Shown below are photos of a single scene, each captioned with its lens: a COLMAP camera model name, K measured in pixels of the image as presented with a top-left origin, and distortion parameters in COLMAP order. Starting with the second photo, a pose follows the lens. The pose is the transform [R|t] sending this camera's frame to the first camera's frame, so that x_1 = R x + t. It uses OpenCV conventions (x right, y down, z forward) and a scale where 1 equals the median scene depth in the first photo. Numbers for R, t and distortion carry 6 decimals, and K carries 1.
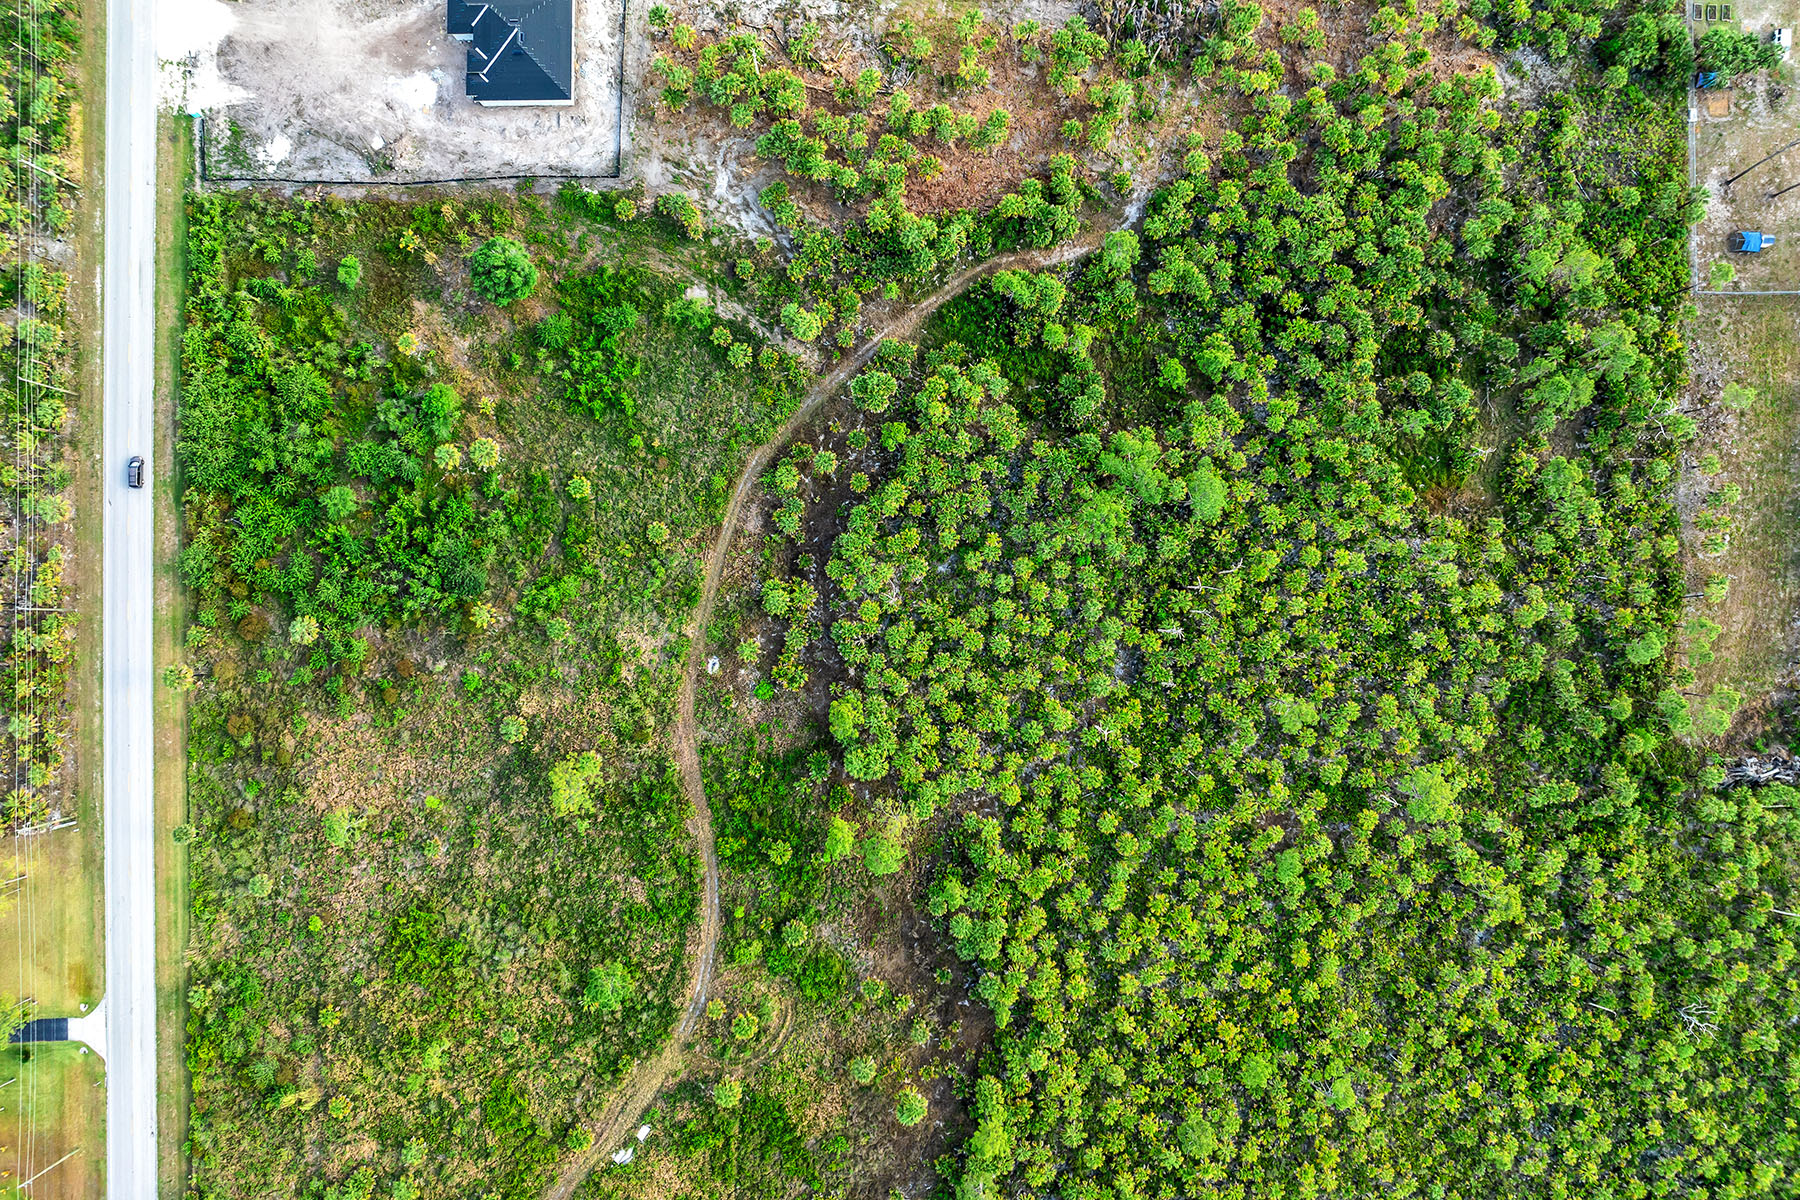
lens RADIAL K [[1267.6, 0, 900.0], [0, 1267.6, 600.0], [0, 0, 1]] dist [-0.053430, 0.027759]
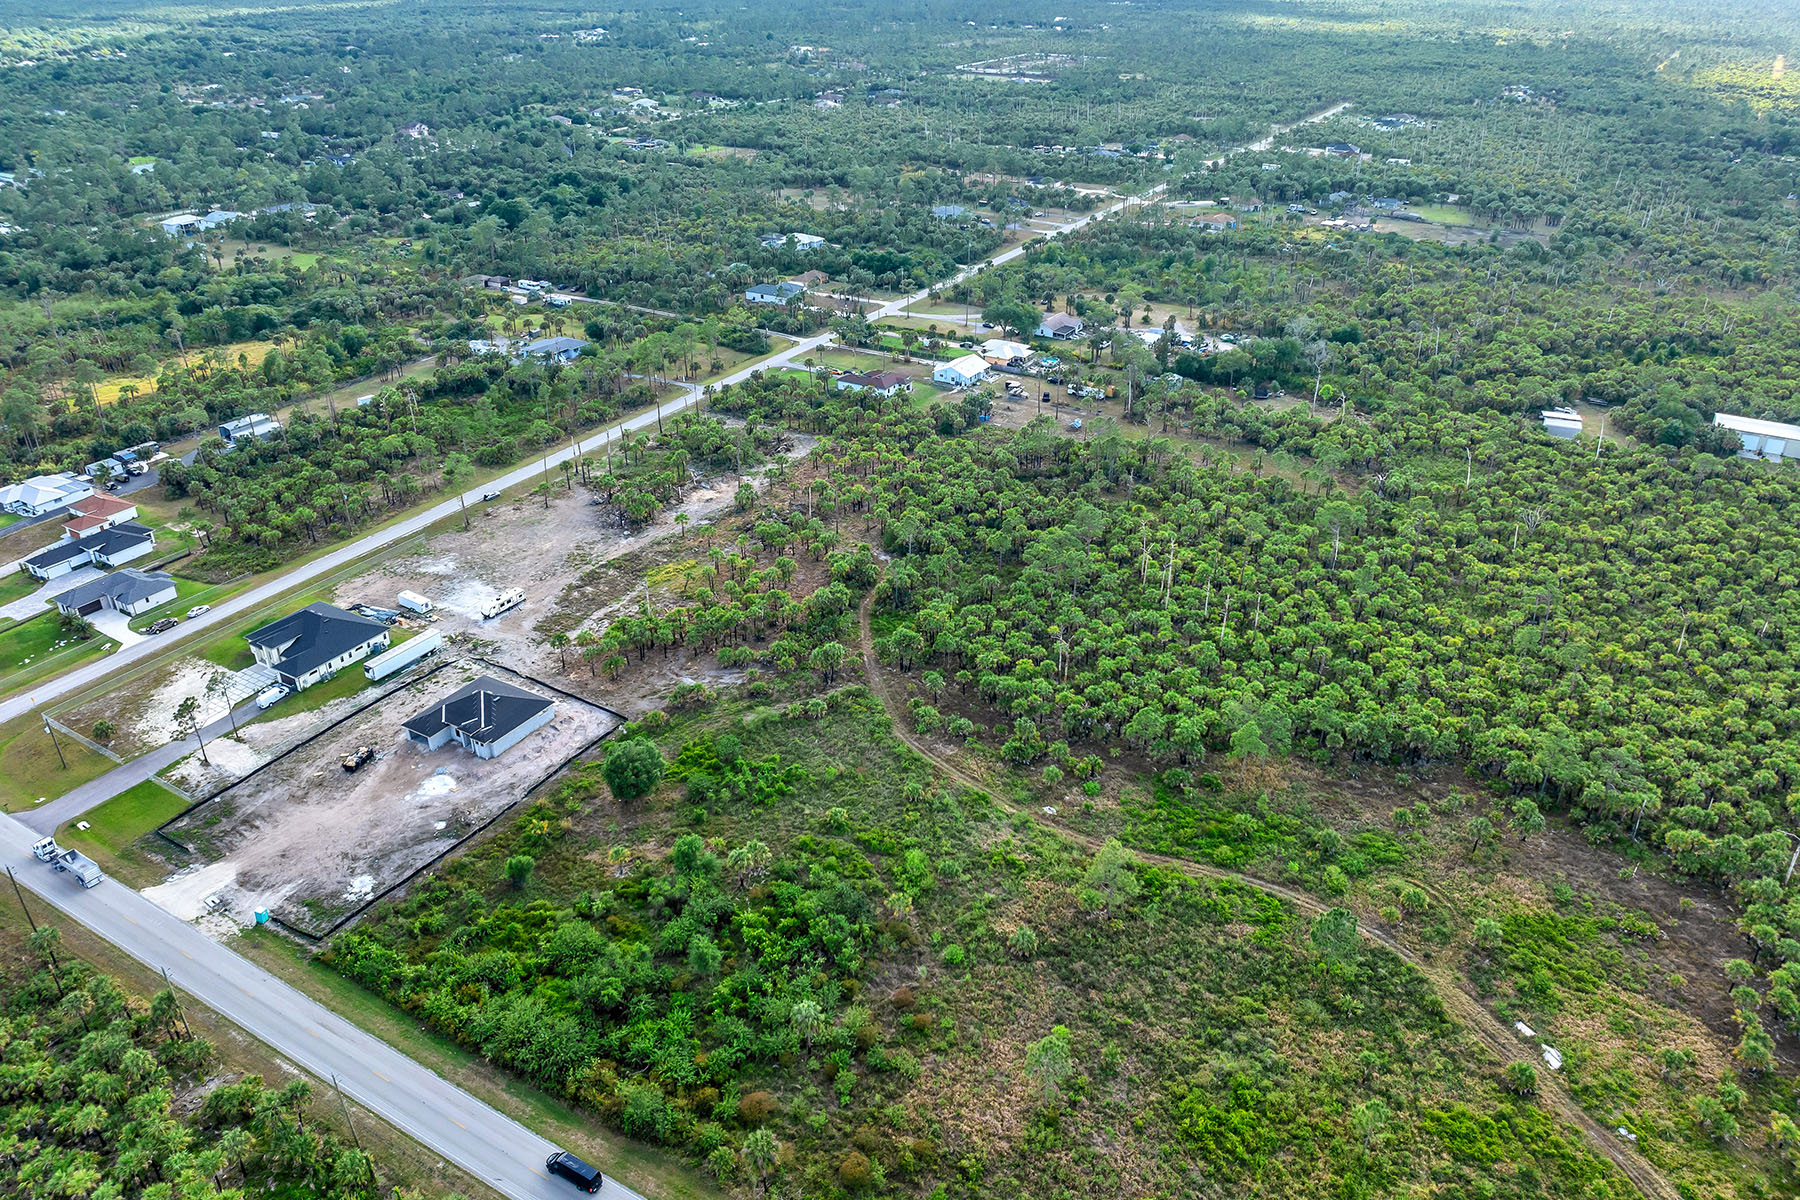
lens RADIAL K [[1267.6, 0, 900.0], [0, 1267.6, 600.0], [0, 0, 1]] dist [-0.053430, 0.027759]
pose [[0.506138, -0.408552, 0.759546, -0.929654], [0.862446, 0.243268, -0.443856, 0.364693], [-0.003435, 0.879719, 0.475481, 0.353845]]
